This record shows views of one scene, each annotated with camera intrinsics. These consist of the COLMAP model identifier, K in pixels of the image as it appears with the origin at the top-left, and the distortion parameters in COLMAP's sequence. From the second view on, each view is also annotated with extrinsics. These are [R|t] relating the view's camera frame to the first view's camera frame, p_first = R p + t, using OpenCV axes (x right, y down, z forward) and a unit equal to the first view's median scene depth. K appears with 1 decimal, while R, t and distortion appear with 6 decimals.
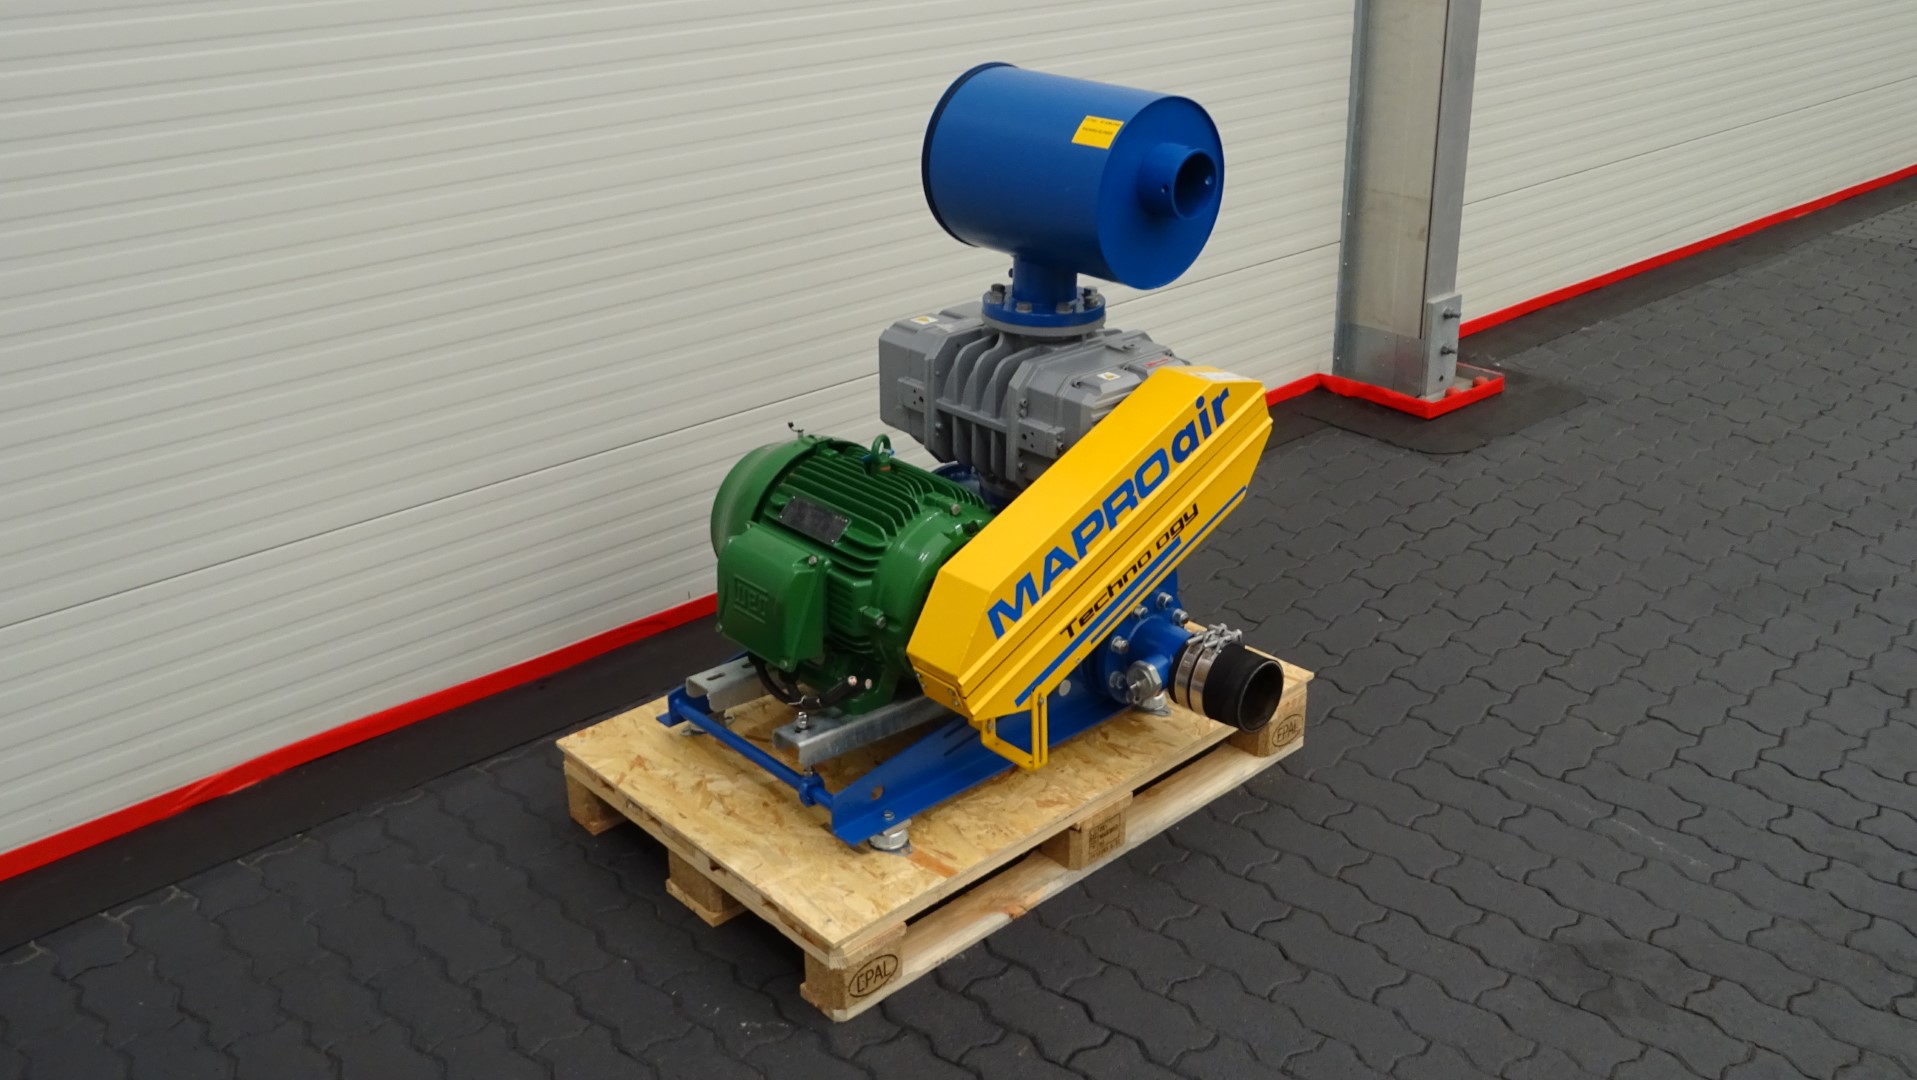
lens RADIAL K [[1650.3, 0, 958.1], [0, 1650.3, 536.2], [0, 0, 1]] dist [-0.000207, -0.005731]
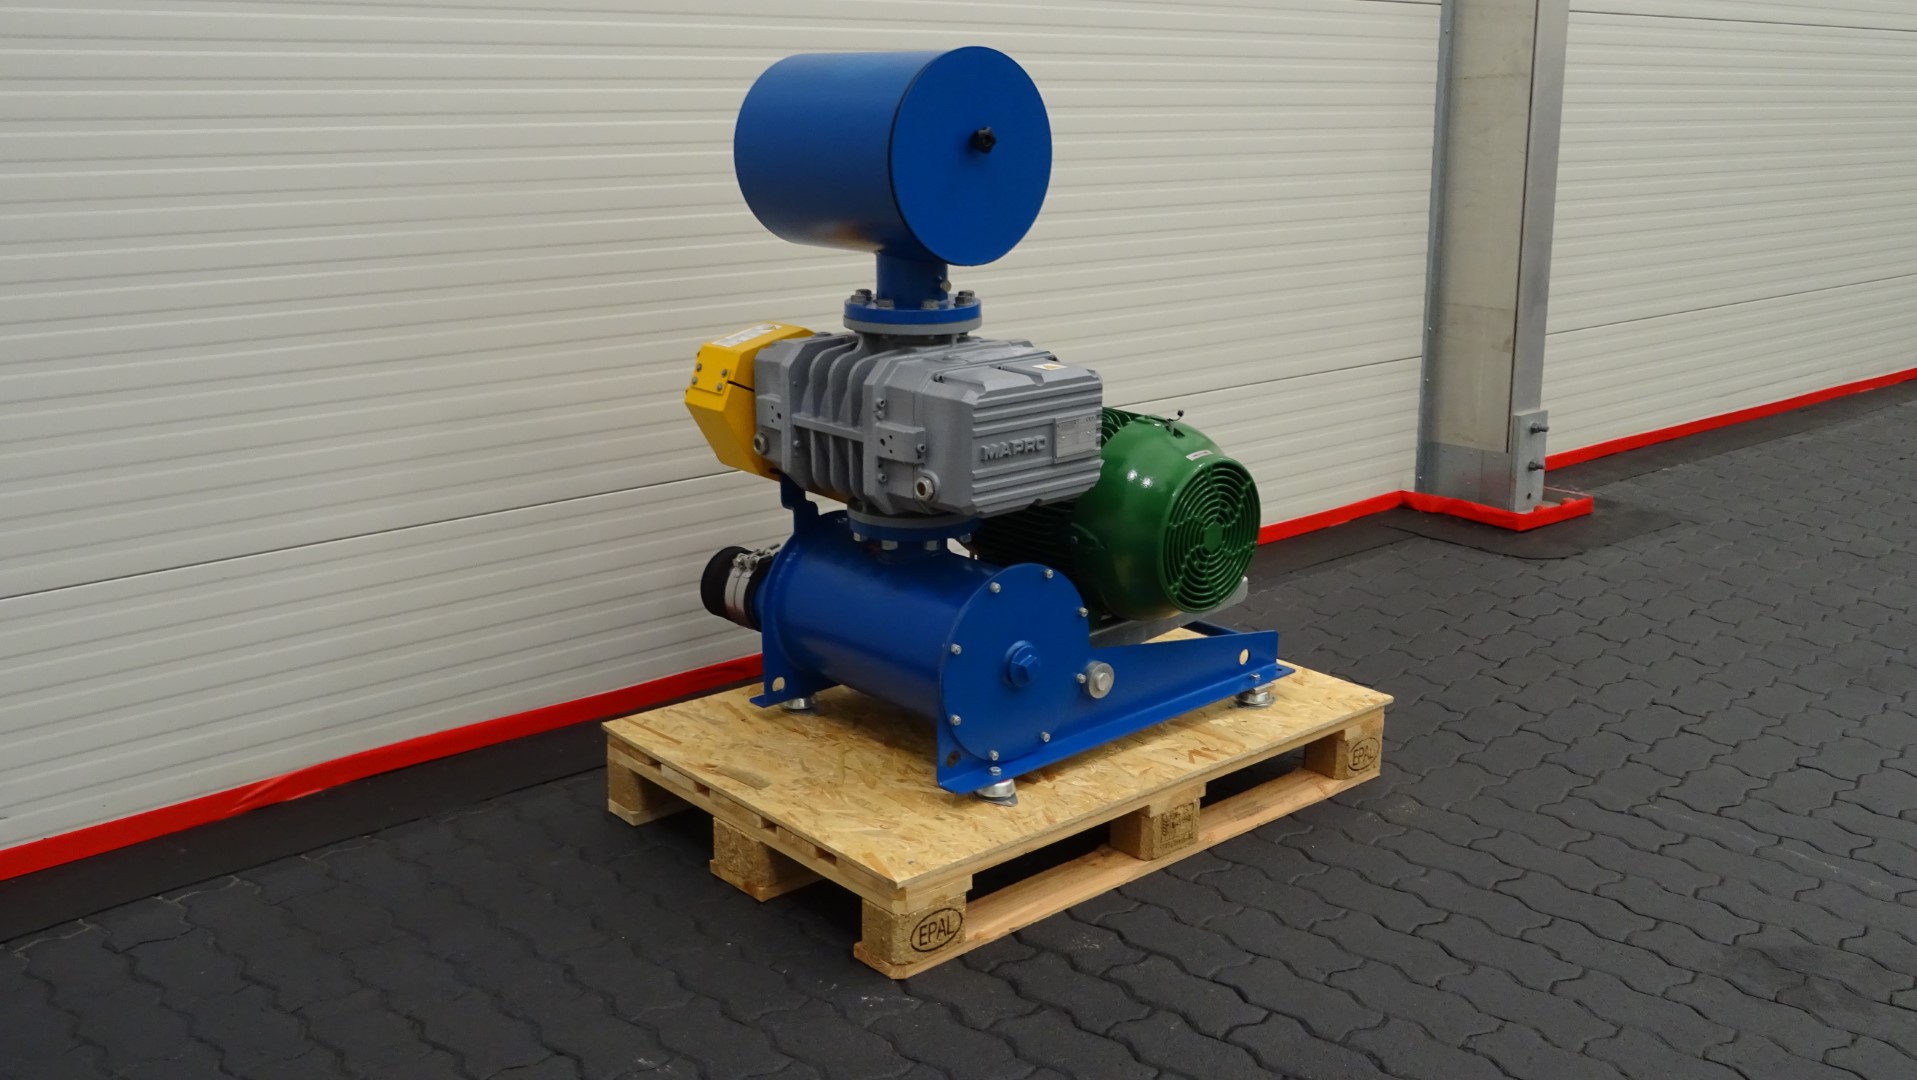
lens RADIAL K [[1712.1, 0, 955.8], [0, 1712.1, 559.8], [0, 0, 1]] dist [-0.013802, 0.009155]
pose [[0.999819, 0.019029, 0.000523, -0.077130], [-0.018716, 0.987652, -0.155543, 0.184459], [-0.003477, 0.155505, 0.987829, 0.027260]]
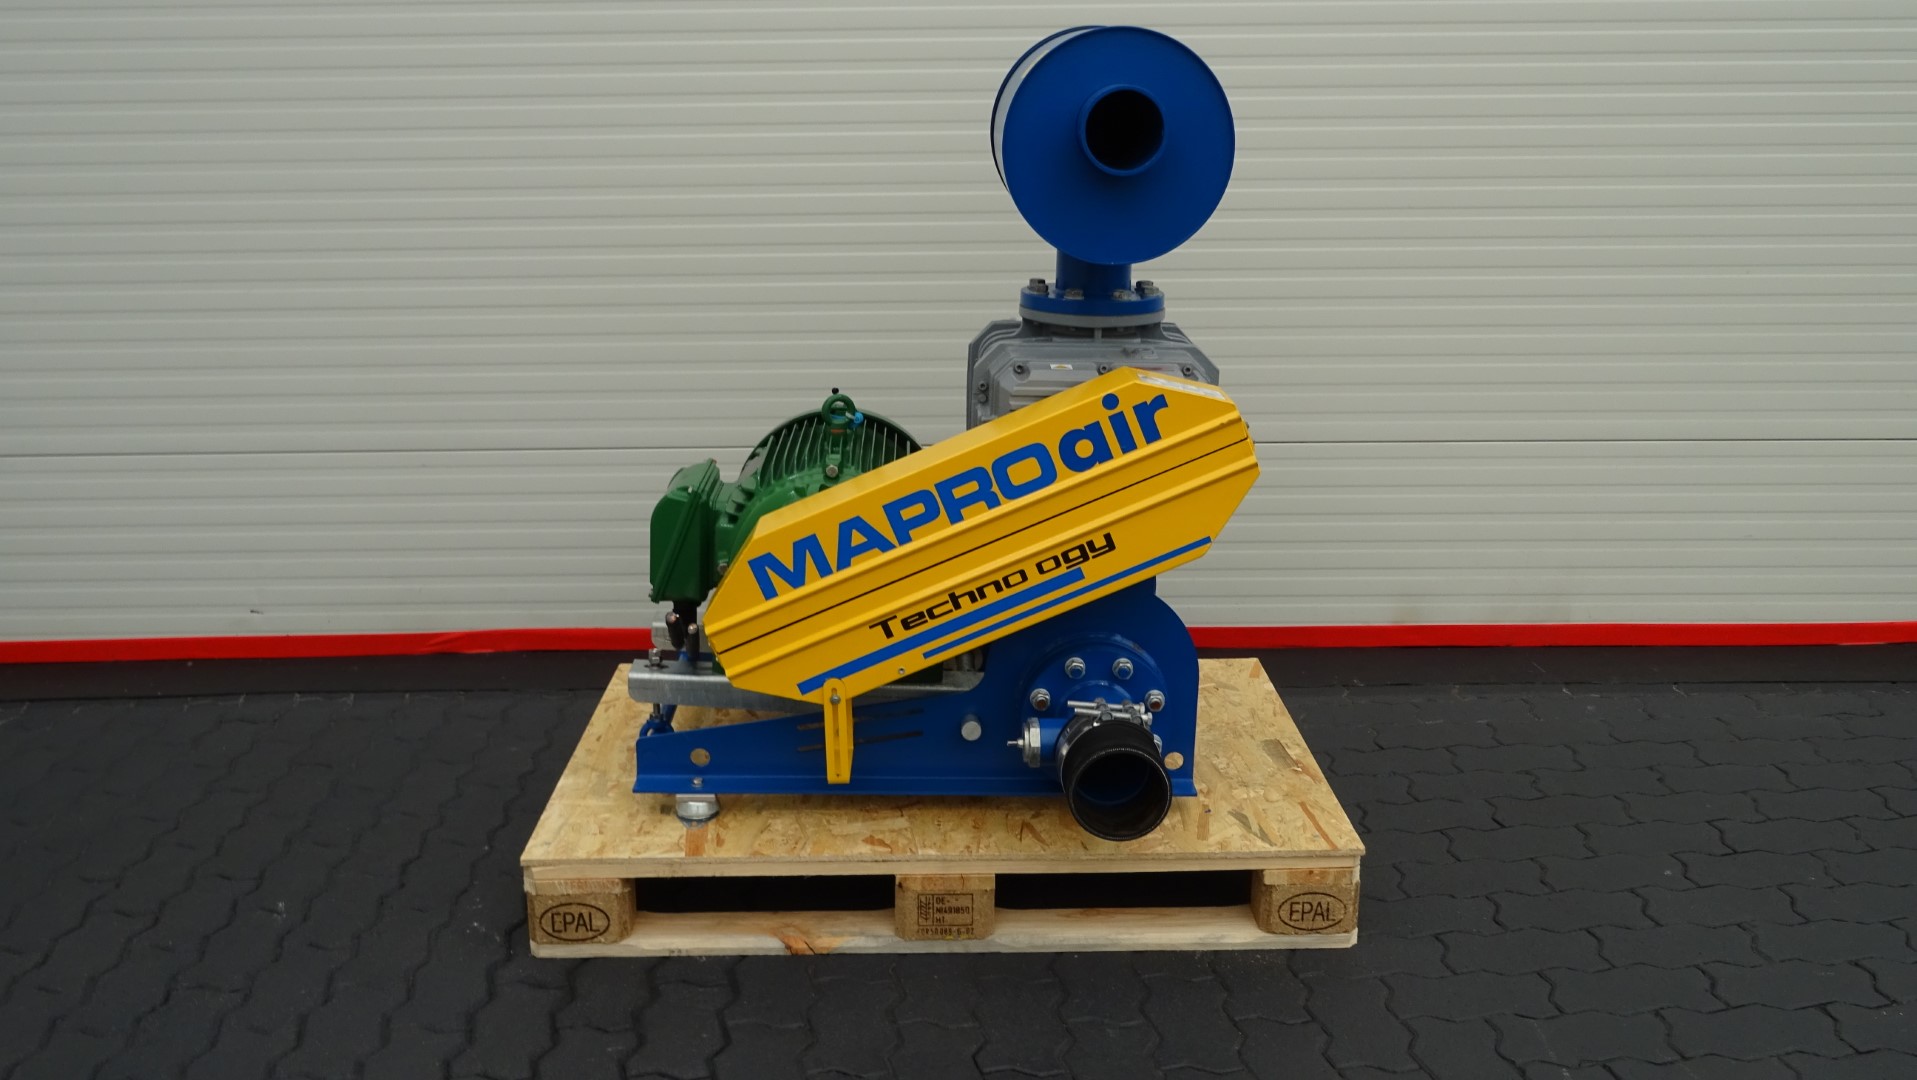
lens RADIAL K [[1650.3, 0, 963.3], [0, 1650.3, 533.1], [0, 0, 1]] dist [-0.000207, -0.005731]
pose [[0.745308, 0.184081, -0.640804, 0.603790], [-0.276542, 0.959905, -0.045894, 0.036164], [0.606663, 0.211414, 0.766332, 0.344685]]
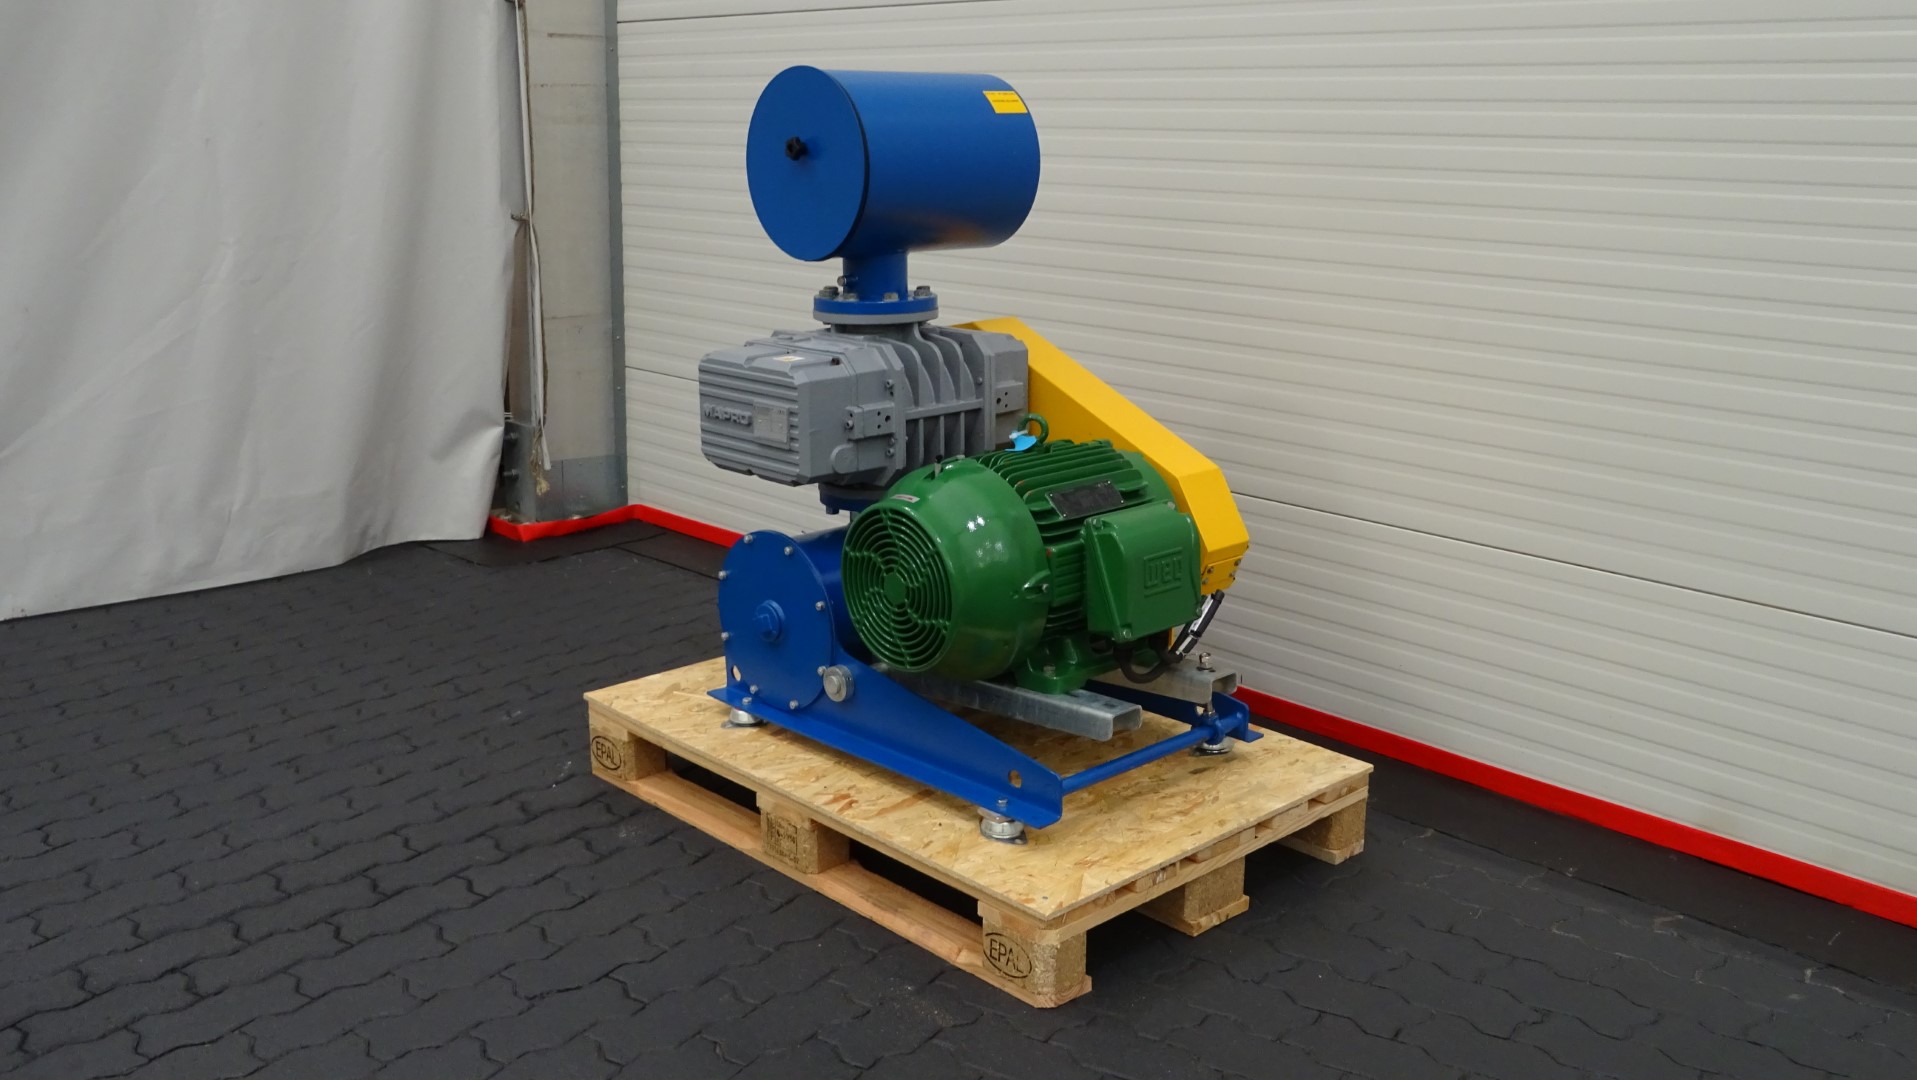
lens RADIAL K [[1712.1, 0, 956.2], [0, 1712.1, 545.5], [0, 0, 1]] dist [-0.013802, 0.009155]
pose [[0.022786, 0.260850, -0.965110, 0.982933], [-0.422020, 0.877643, 0.227246, -0.241241], [0.906300, 0.402118, 0.130082, 0.935415]]
